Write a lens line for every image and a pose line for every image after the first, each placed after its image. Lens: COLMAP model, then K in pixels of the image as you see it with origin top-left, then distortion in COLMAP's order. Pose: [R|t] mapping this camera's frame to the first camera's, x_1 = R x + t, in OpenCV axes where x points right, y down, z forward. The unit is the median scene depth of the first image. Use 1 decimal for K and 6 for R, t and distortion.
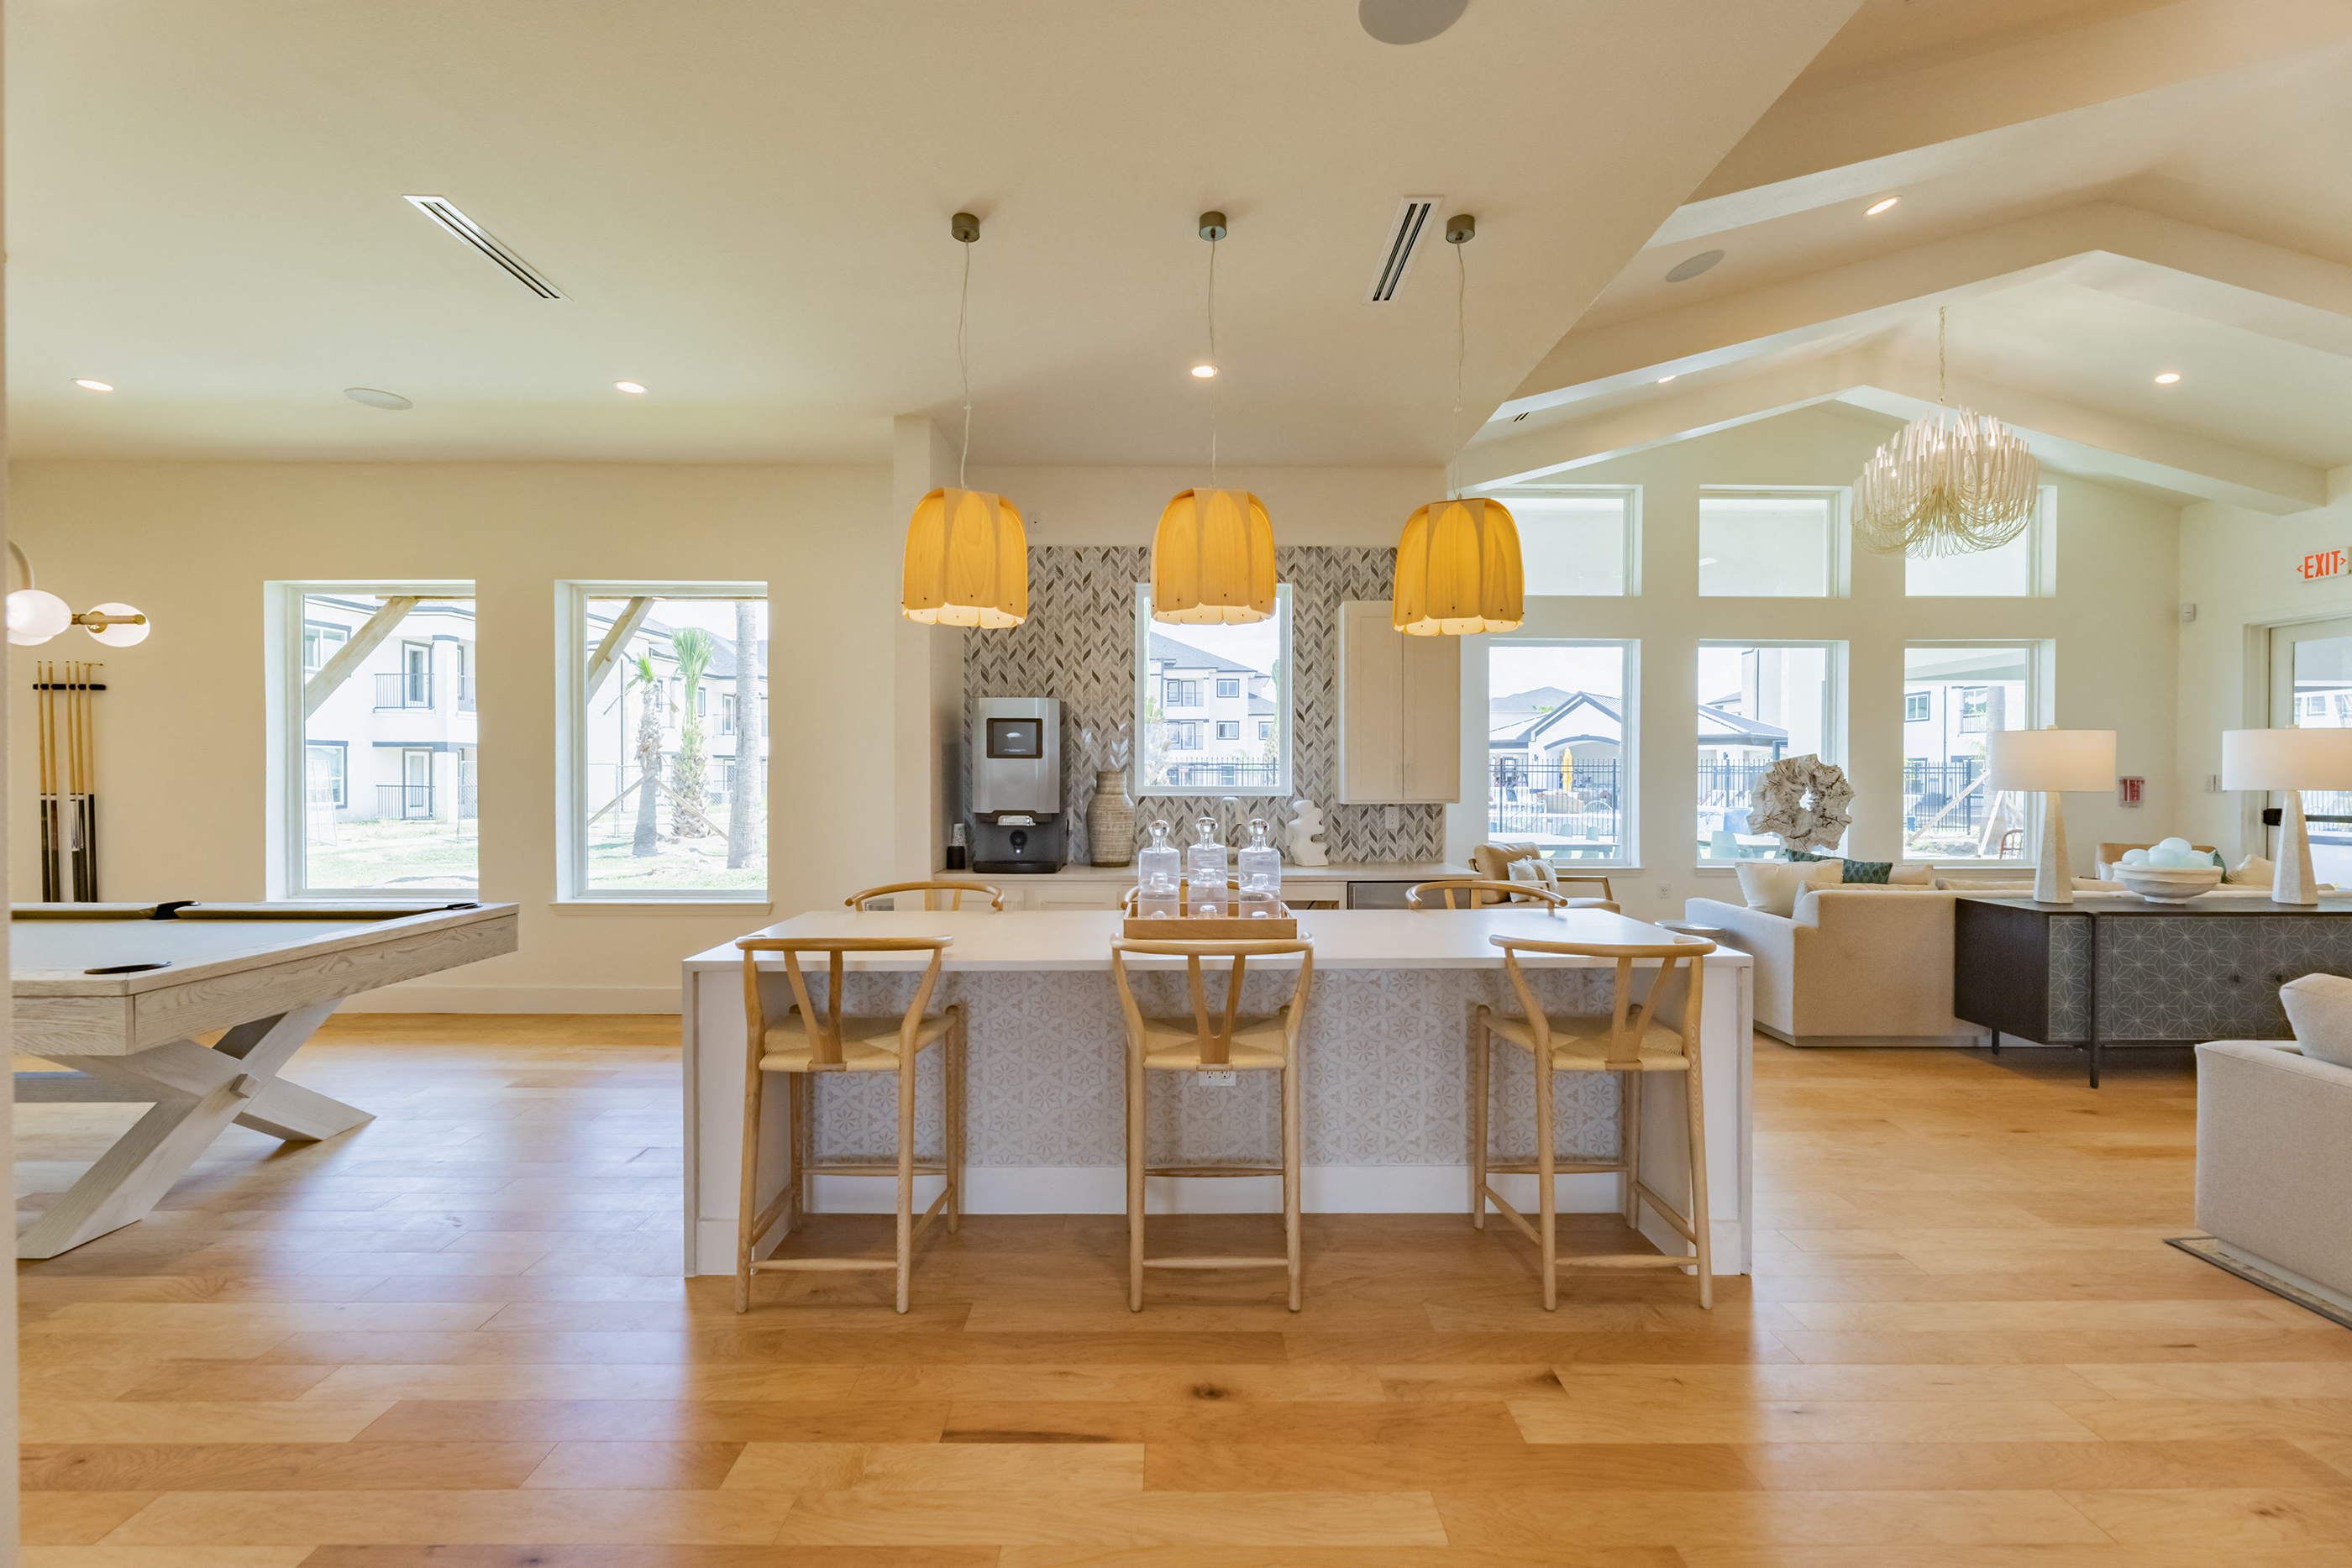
lens RADIAL K [[967.5, 0, 1175.3], [0, 967.5, 774.4], [0, 0, 1]] dist [-0.000523, 0.000003]
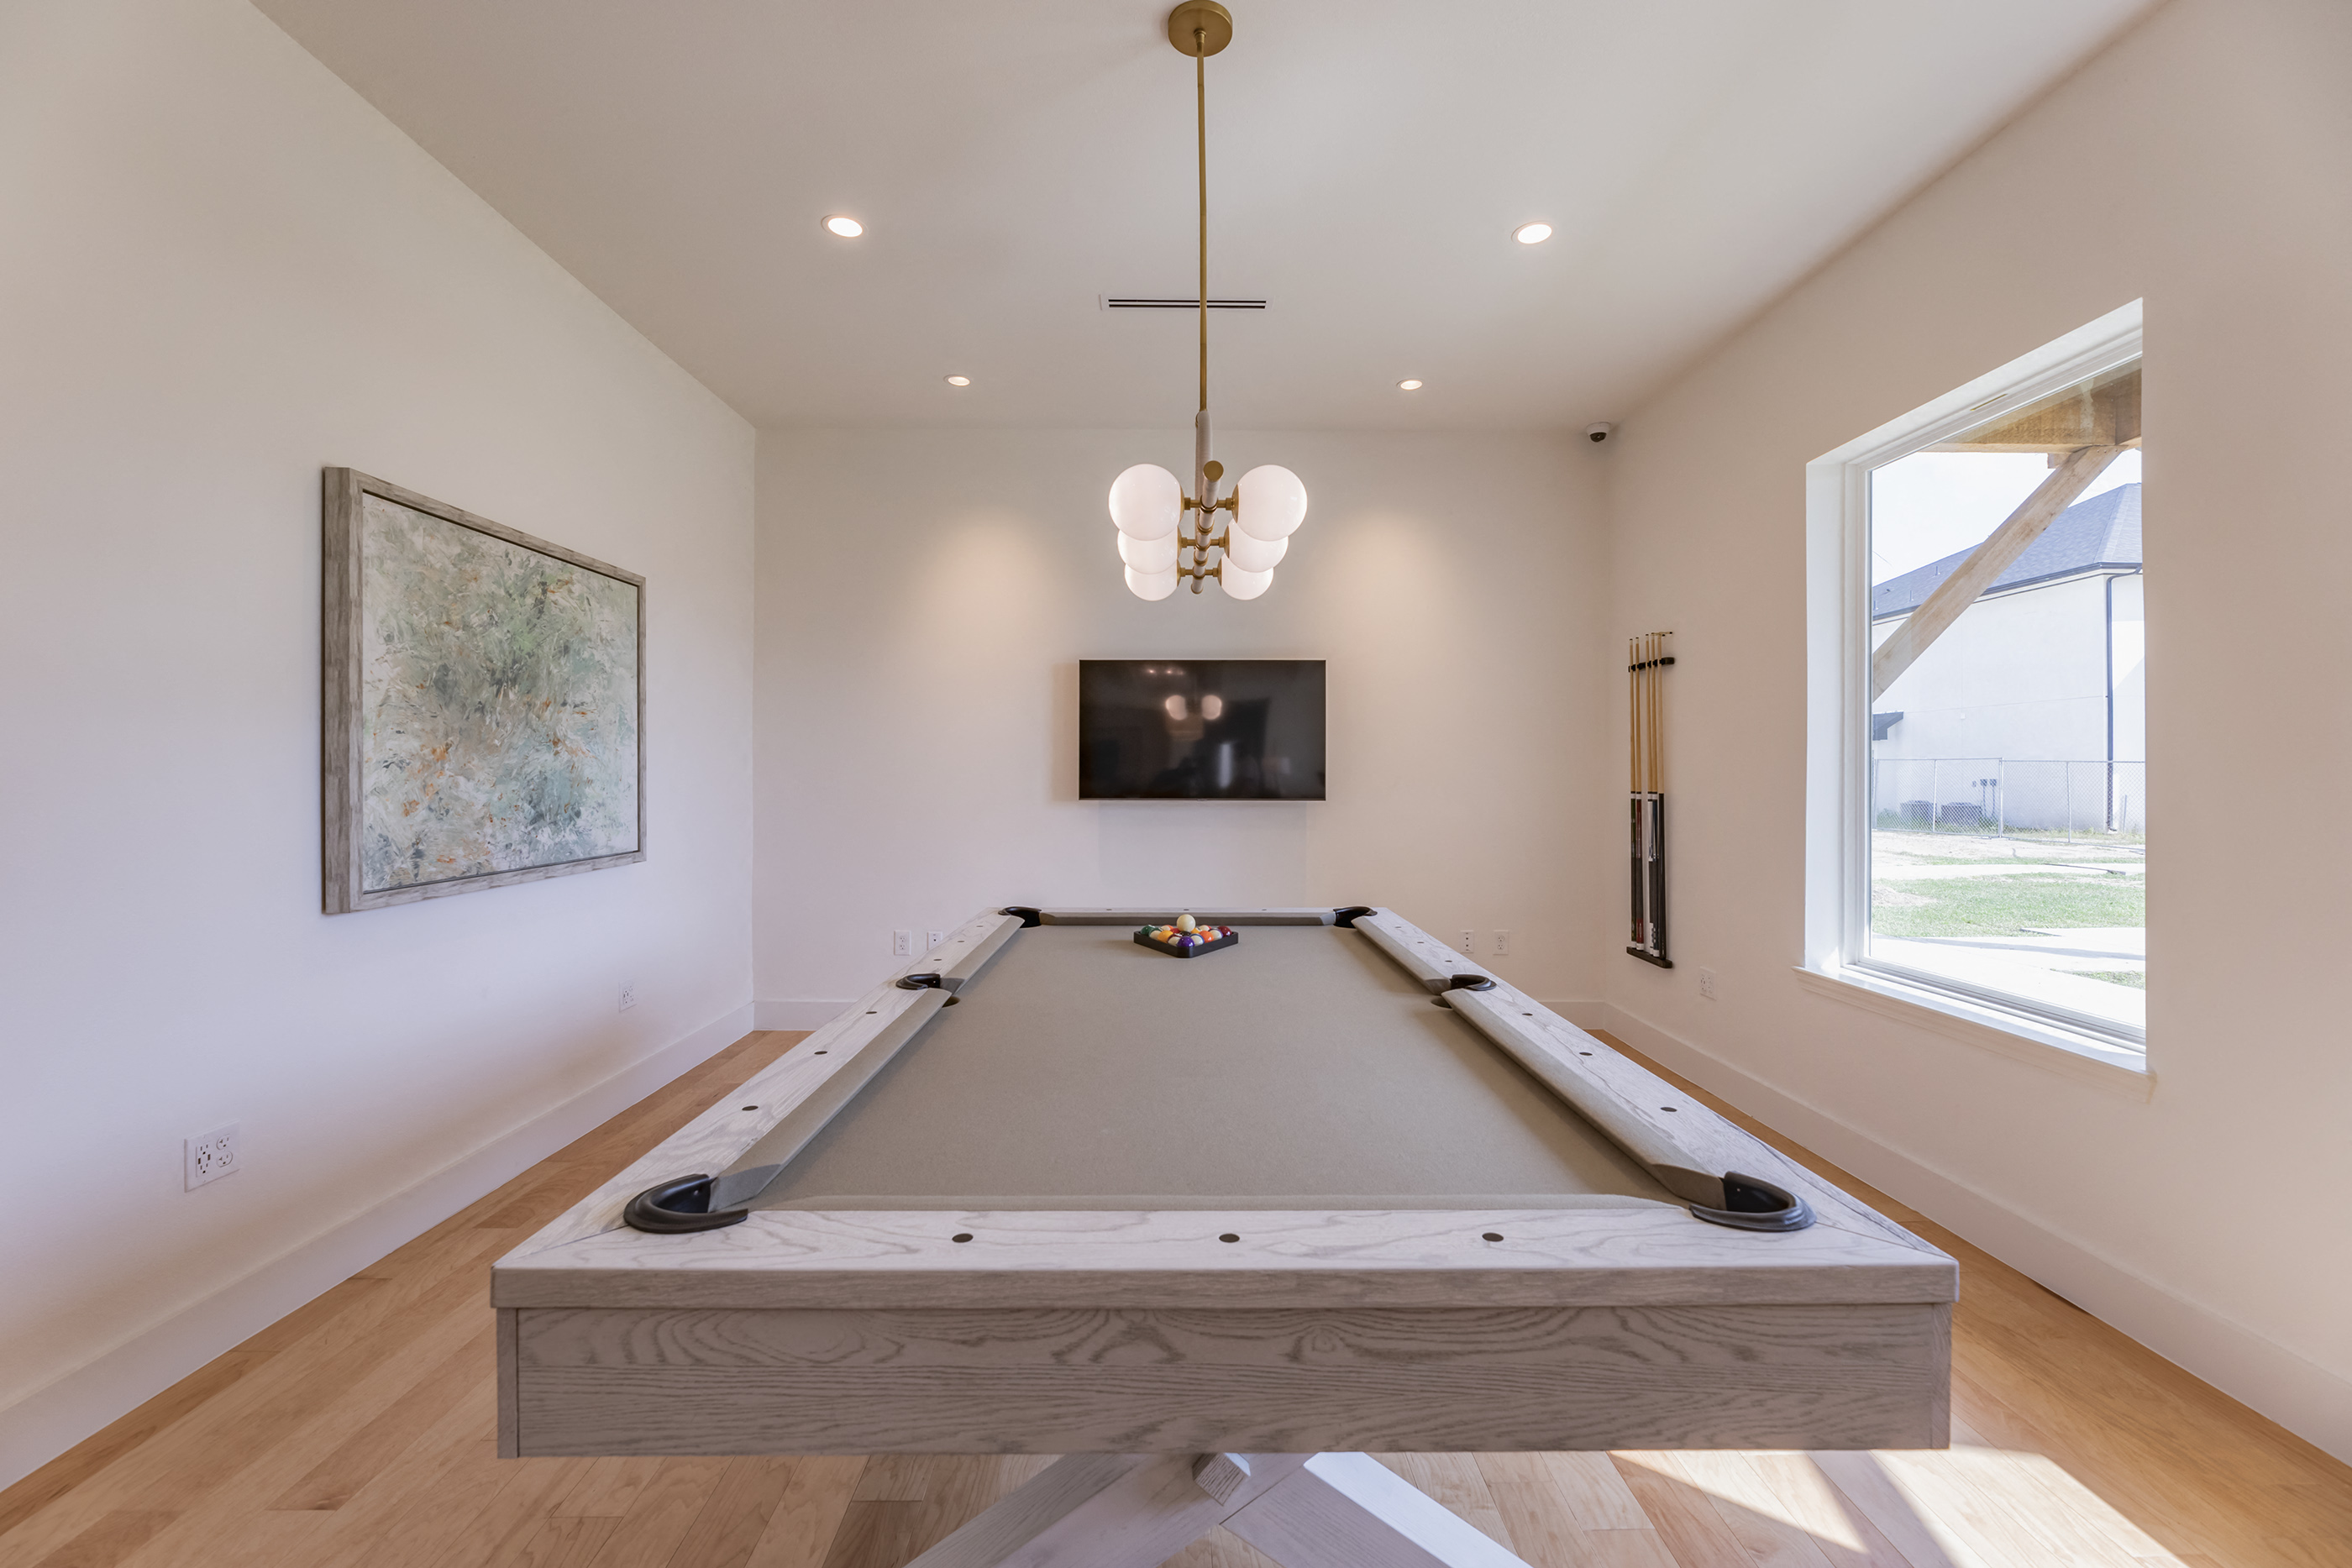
lens RADIAL K [[967.5, 0, 1177.7], [0, 967.5, 772.3], [0, 0, 1]] dist [-0.000523, 0.000003]
pose [[0.018480, 0.002493, -0.999826, -0.476829], [-0.009169, 0.999955, 0.002324, 0.006602], [0.999787, 0.009124, 0.018502, 0.874867]]
